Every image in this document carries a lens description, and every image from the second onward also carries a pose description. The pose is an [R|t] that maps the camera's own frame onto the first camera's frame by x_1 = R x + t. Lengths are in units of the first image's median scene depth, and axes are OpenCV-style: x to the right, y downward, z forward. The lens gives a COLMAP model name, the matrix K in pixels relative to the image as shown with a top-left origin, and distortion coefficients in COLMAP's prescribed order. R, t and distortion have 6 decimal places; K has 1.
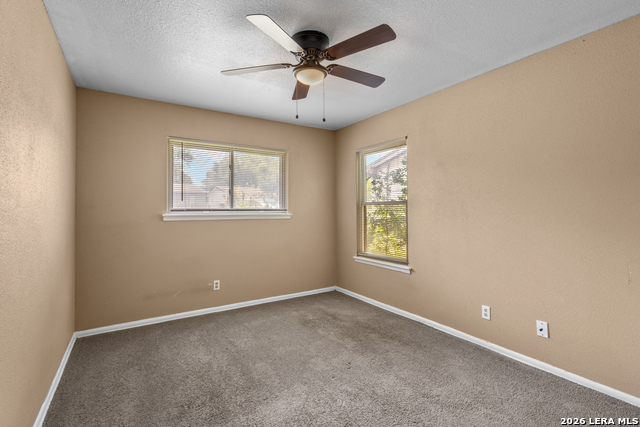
lens RADIAL K [[298.2, 0, 318.5], [0, 298.2, 208.4], [0, 0, 1]] dist [0.001235, -0.000025]
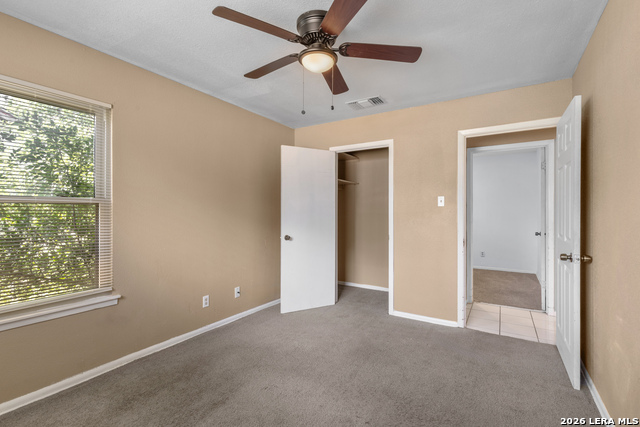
lens RADIAL K [[298.2, 0, 318.0], [0, 298.2, 215.0], [0, 0, 1]] dist [0.001235, -0.000025]
pose [[-0.423673, -0.006334, 0.905793, -0.645381], [0.000806, 0.999973, 0.007370, 0.005000], [-0.905815, 0.003852, -0.423656, 1.056457]]
